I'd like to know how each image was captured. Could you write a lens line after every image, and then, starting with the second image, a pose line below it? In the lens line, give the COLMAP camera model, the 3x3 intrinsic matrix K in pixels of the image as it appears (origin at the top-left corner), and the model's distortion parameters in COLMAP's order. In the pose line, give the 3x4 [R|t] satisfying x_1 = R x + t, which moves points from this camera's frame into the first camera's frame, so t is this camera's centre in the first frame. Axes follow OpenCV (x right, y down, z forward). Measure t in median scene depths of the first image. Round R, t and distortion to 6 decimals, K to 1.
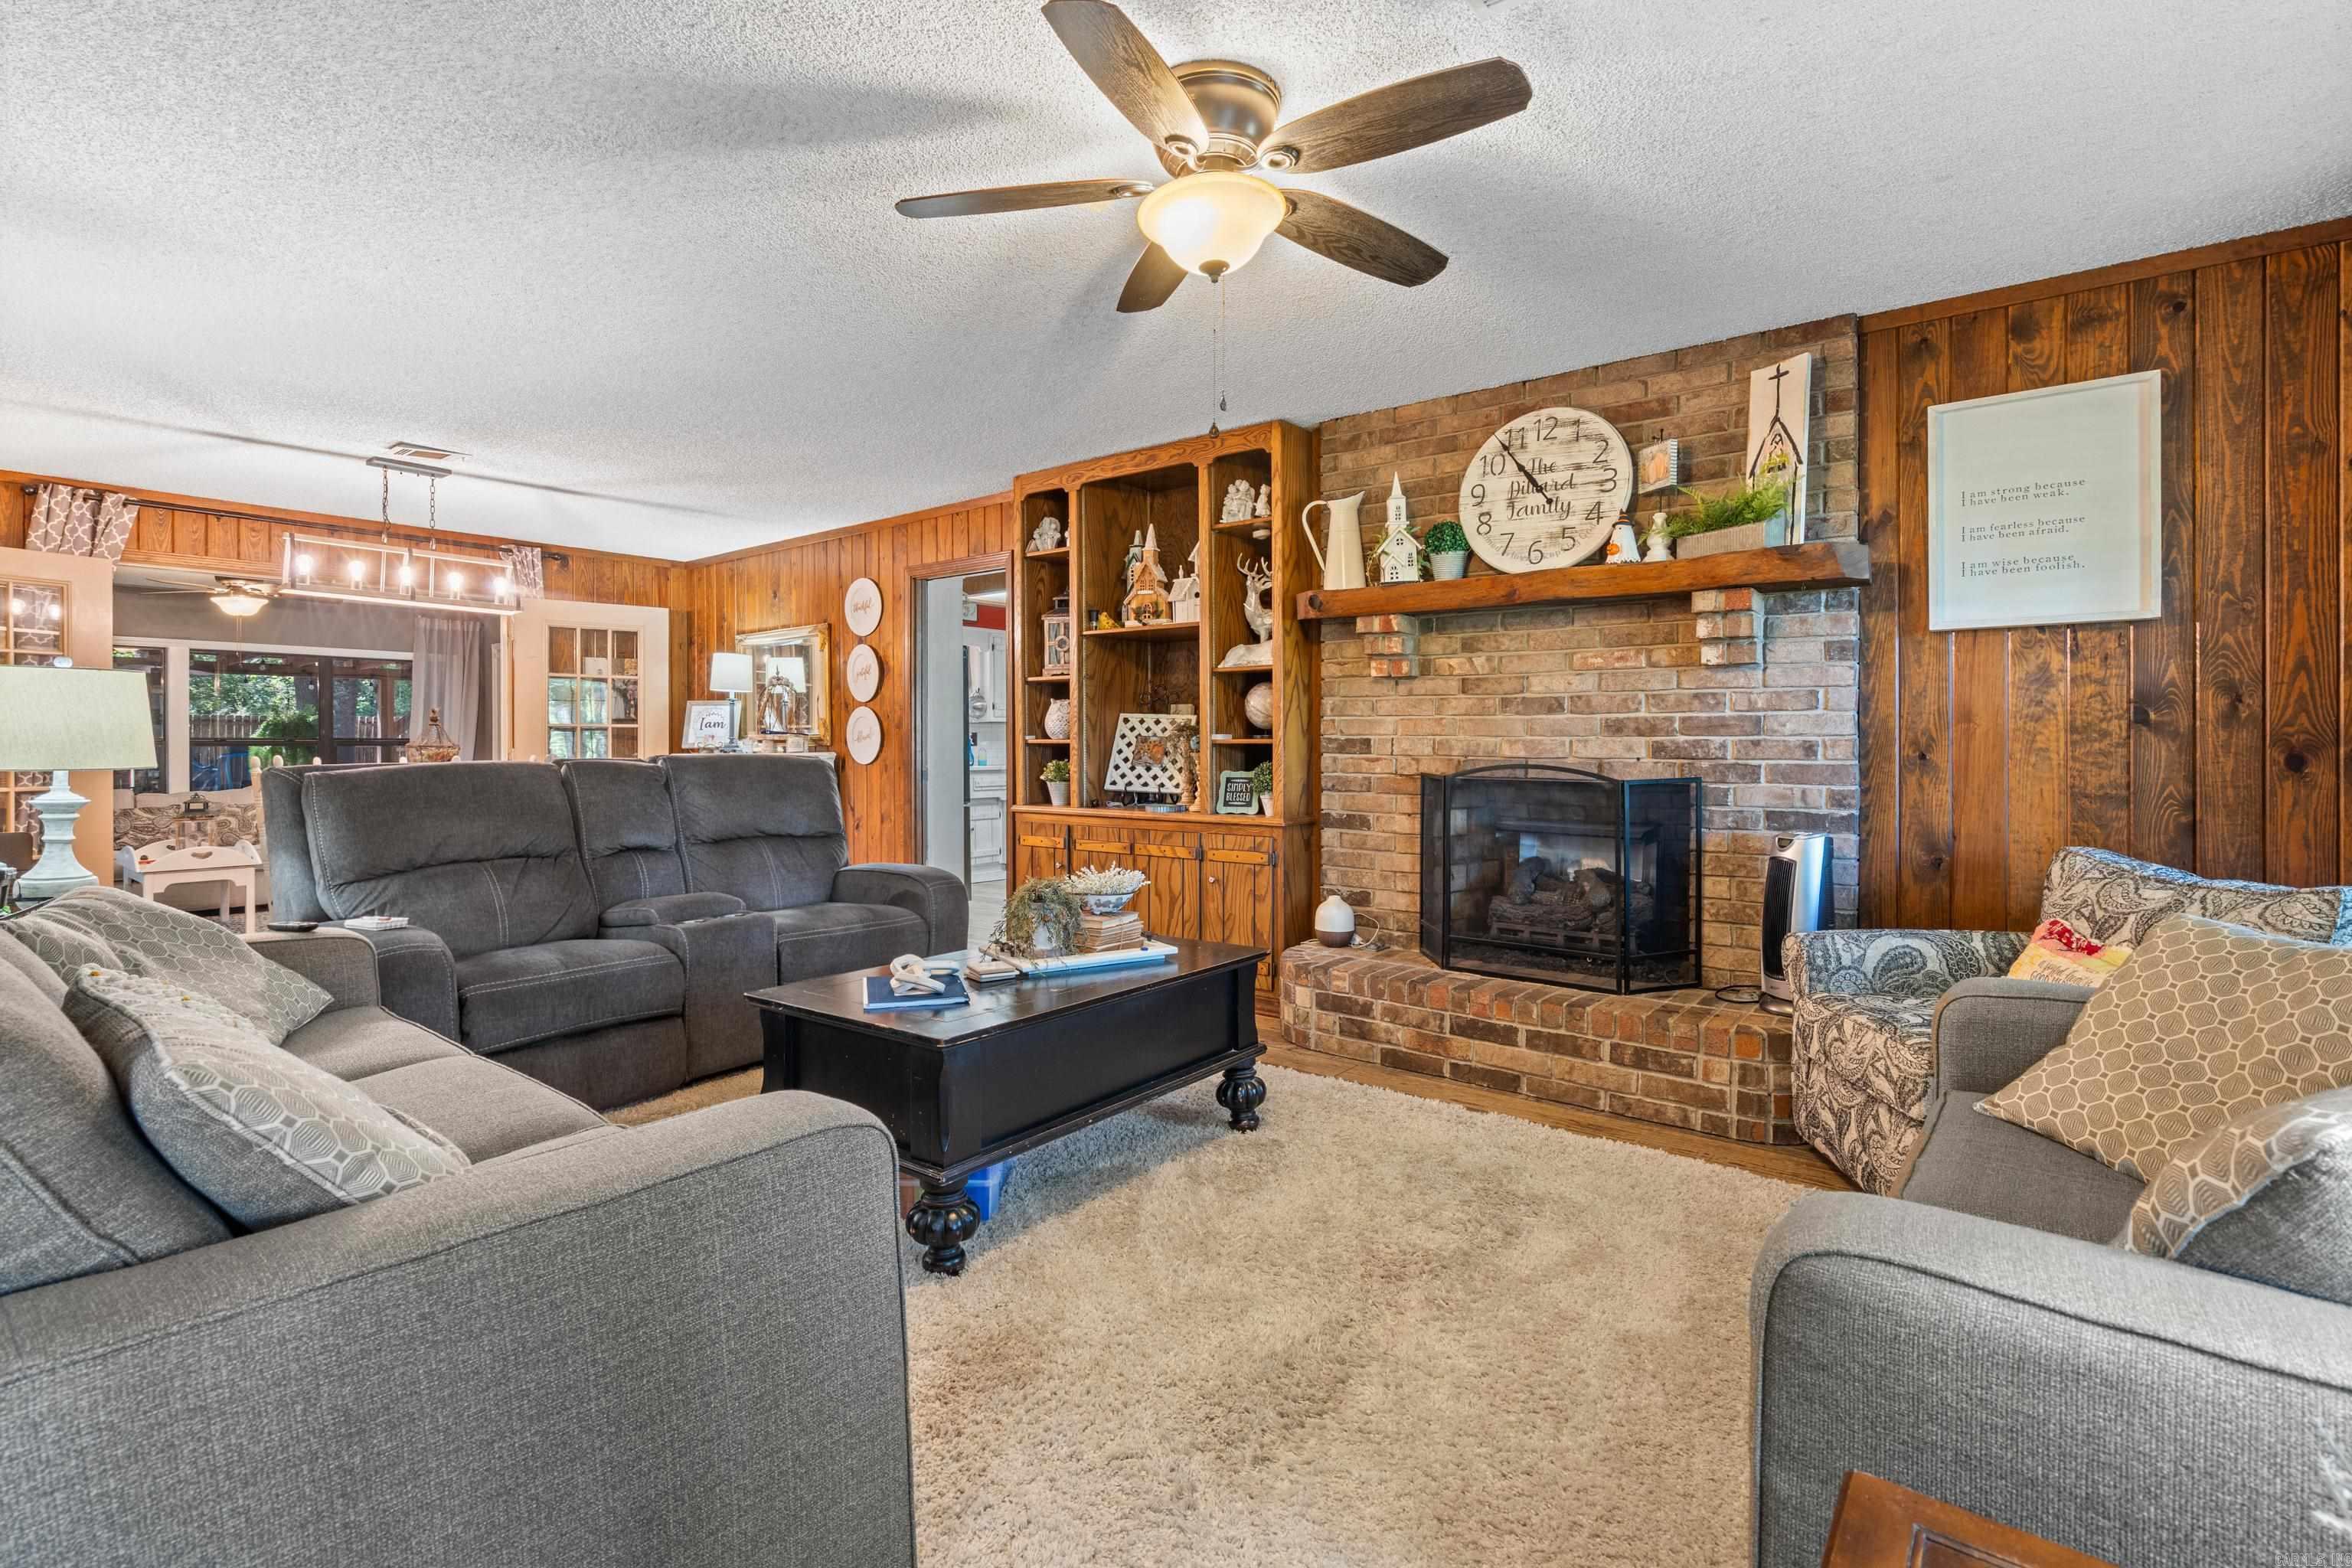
lens RADIAL K [[1075.2, 0, 1178.9], [0, 1075.2, 746.8], [0, 0, 1]] dist [-0.008330, 0.002690]
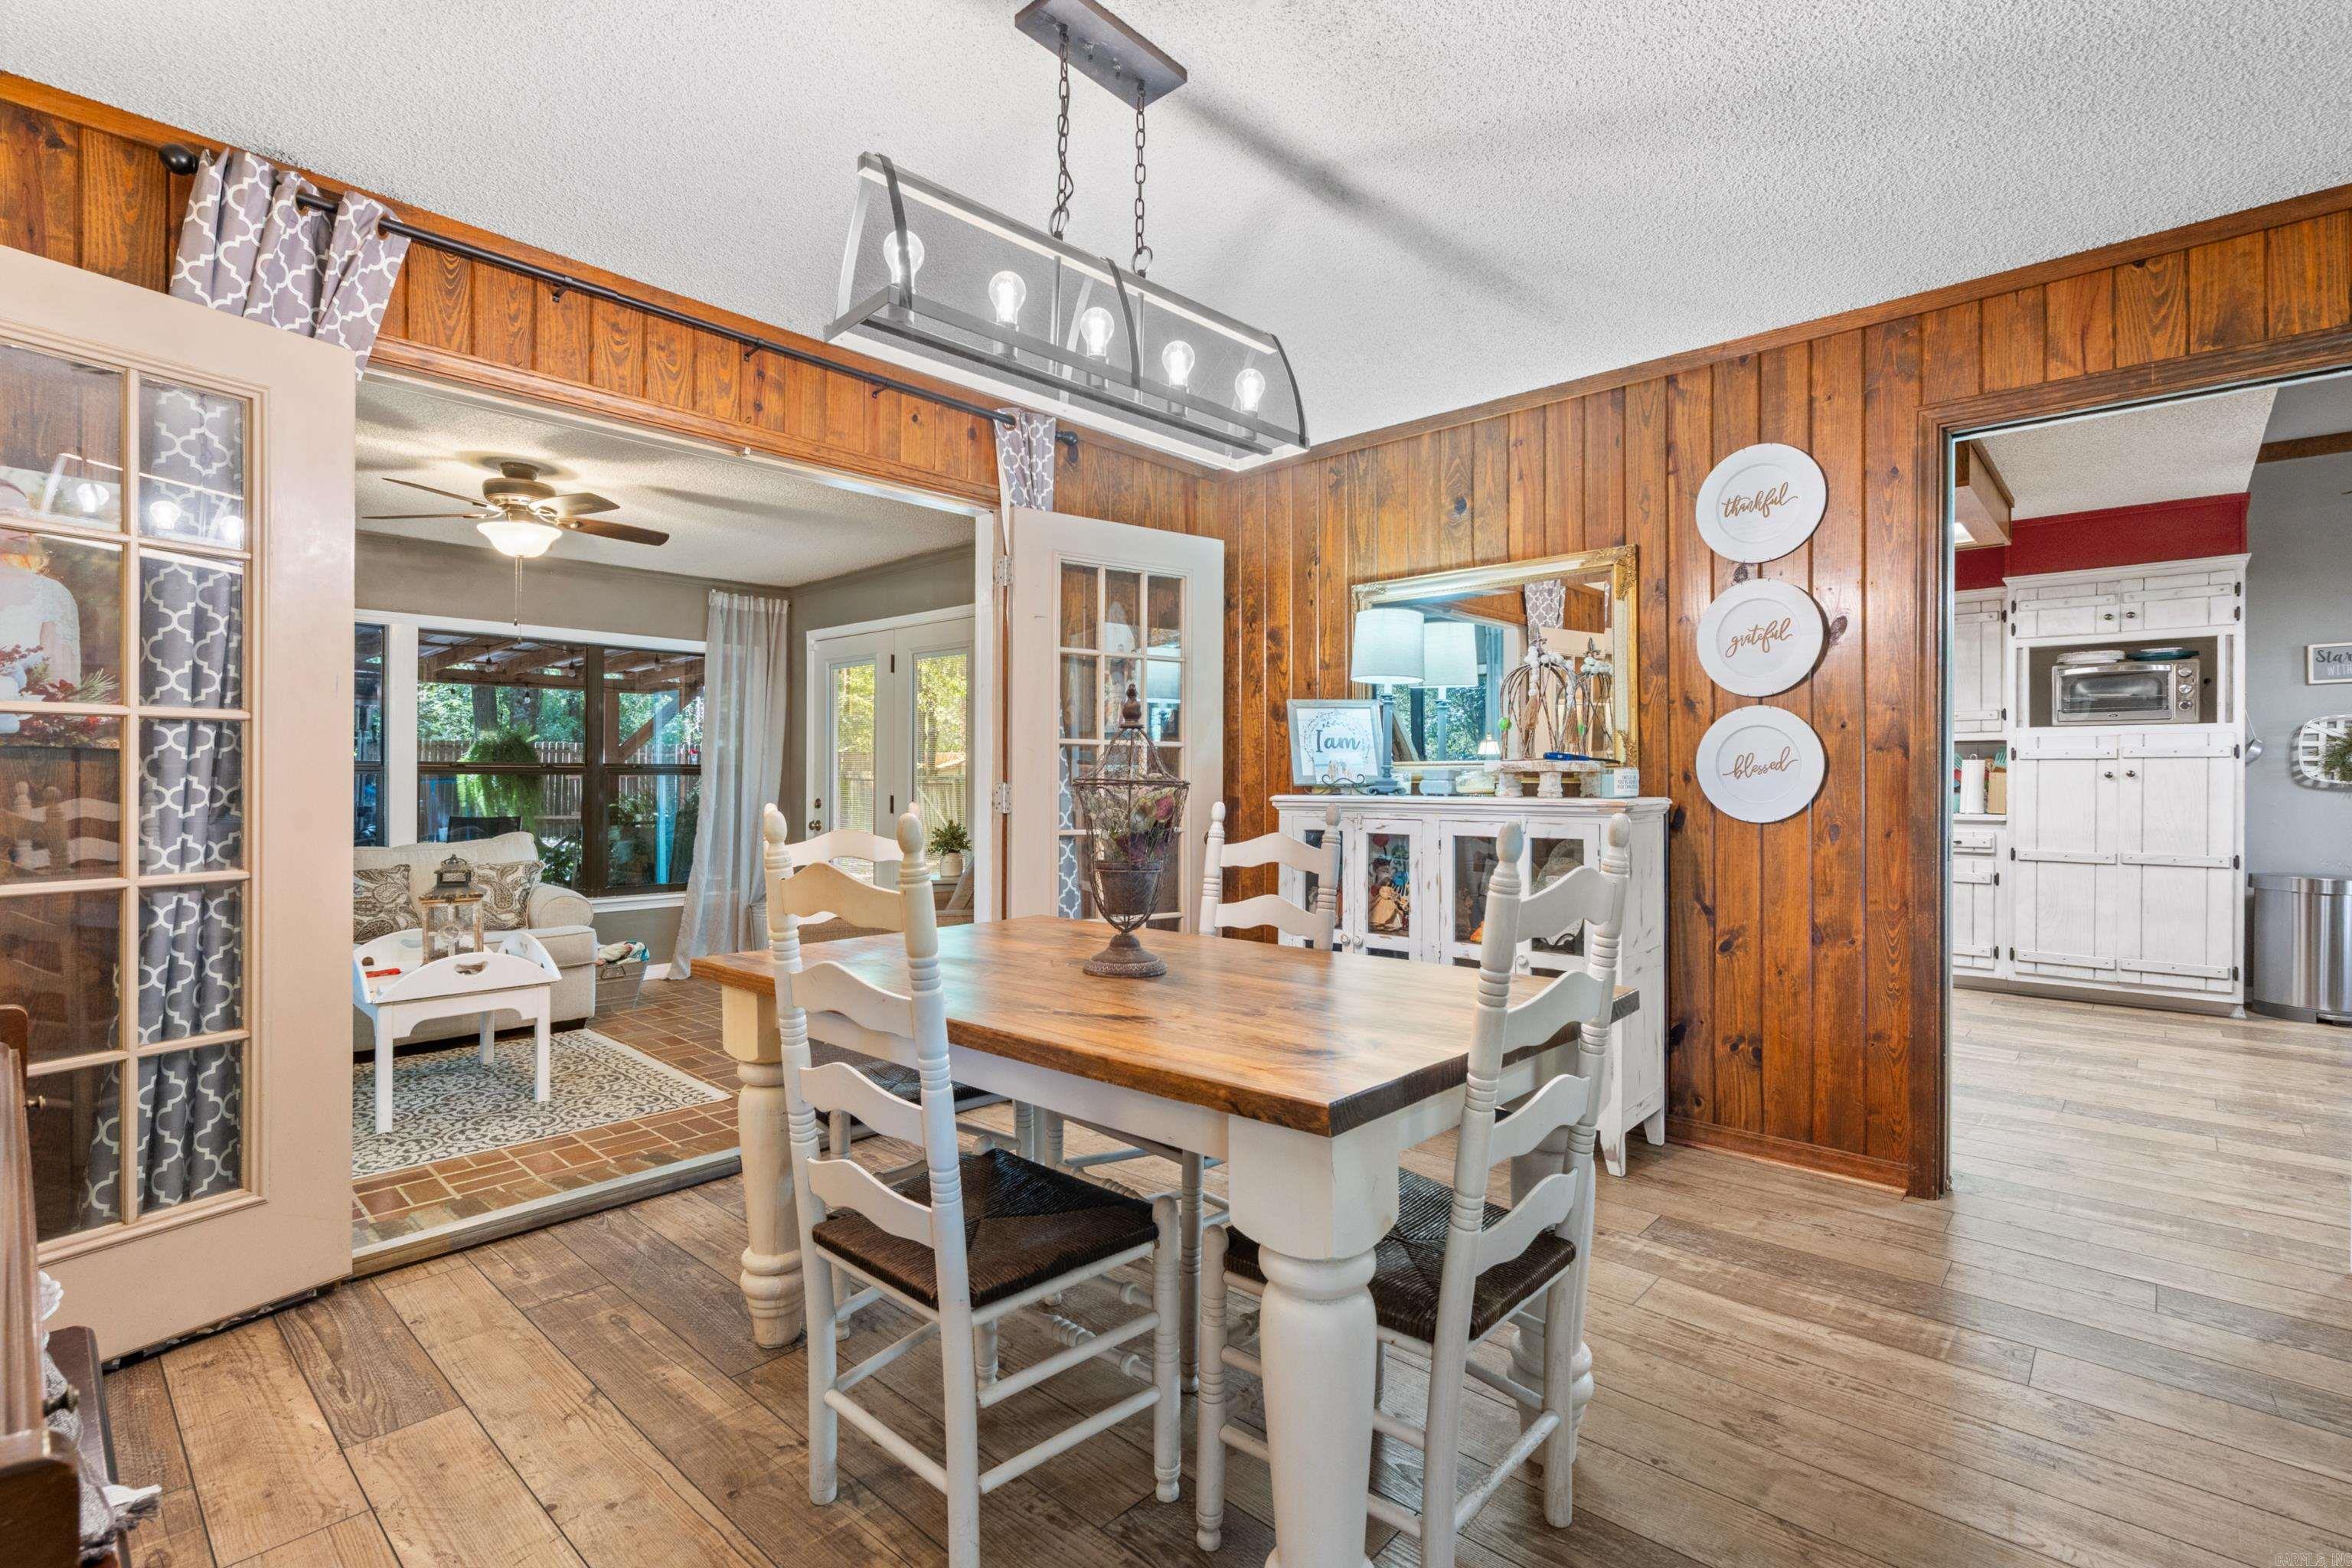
lens RADIAL K [[1075.2, 0, 1186.6], [0, 1075.2, 778.8], [0, 0, 1]] dist [-0.008330, 0.002690]
pose [[0.996524, 0.007770, -0.082941, -0.864375], [-0.007737, 0.999970, 0.000711, -0.003753], [0.082944, -0.000066, 0.996554, 0.823680]]
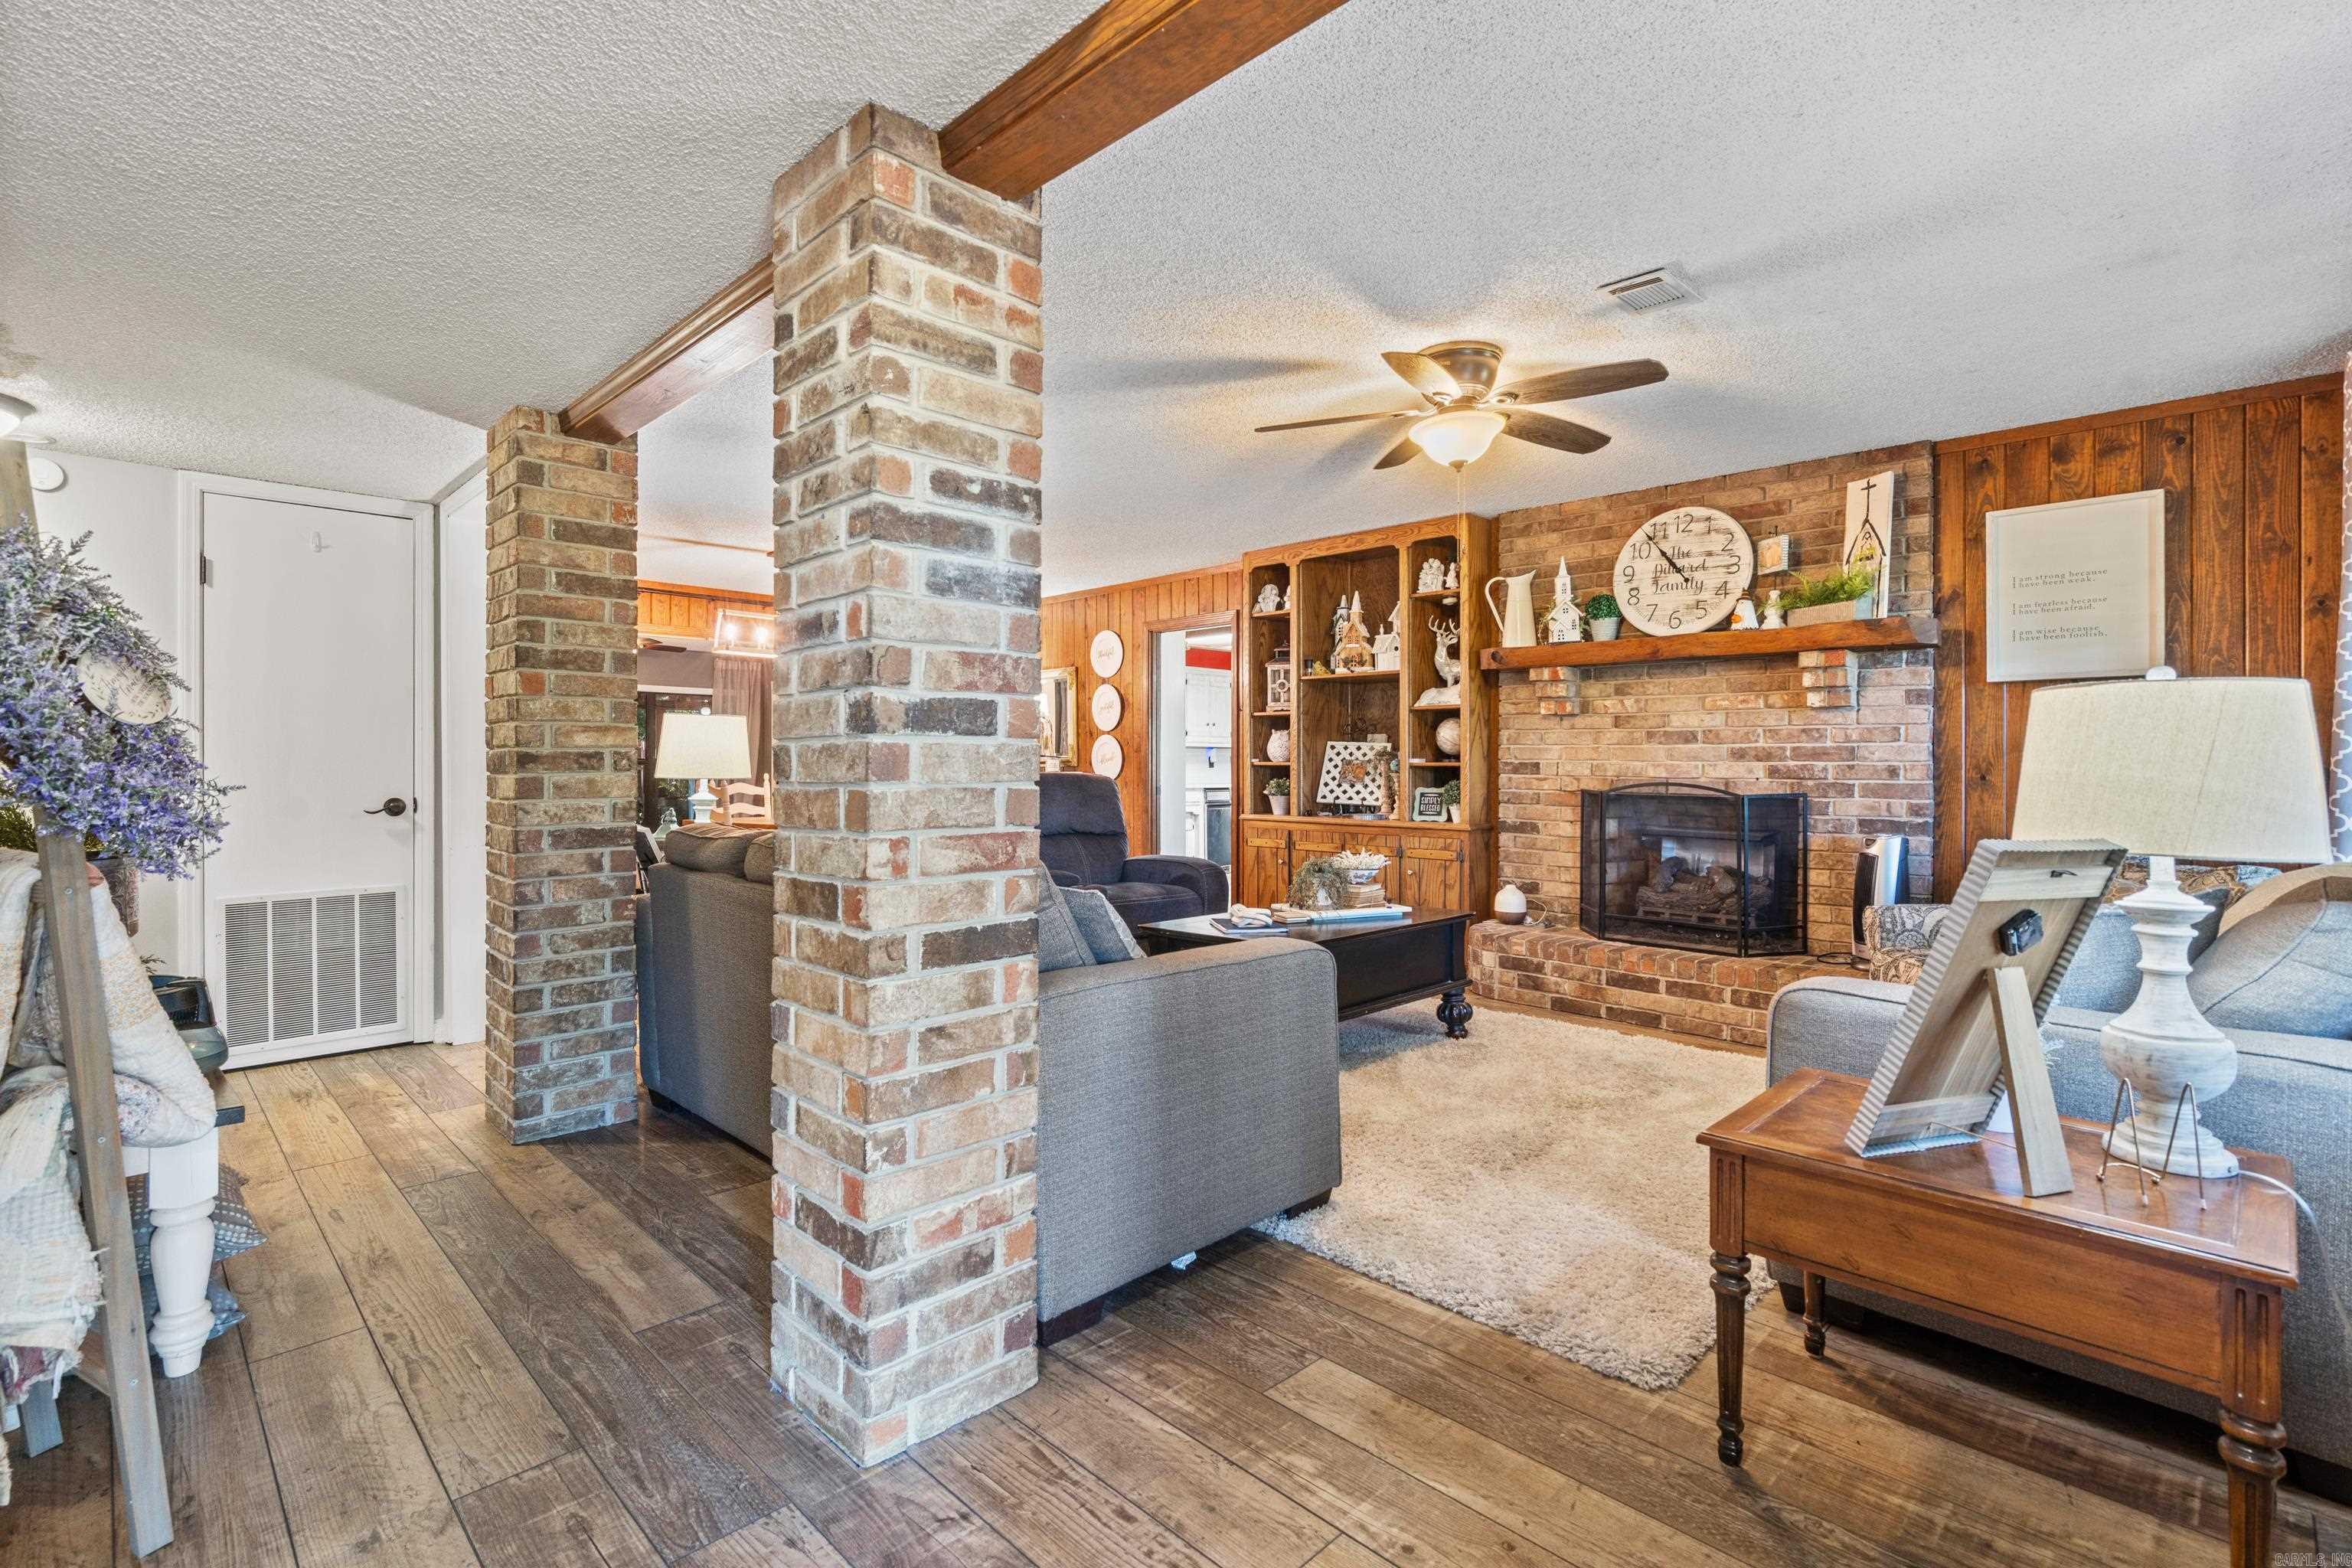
lens RADIAL K [[1075.2, 0, 1172.8], [0, 1075.2, 764.9], [0, 0, 1]] dist [-0.008330, 0.002690]
pose [[0.992401, 0.004013, -0.122980, -0.109775], [-0.004466, 0.999984, -0.003405, 0.001856], [0.122965, 0.003929, 0.992403, -0.360205]]
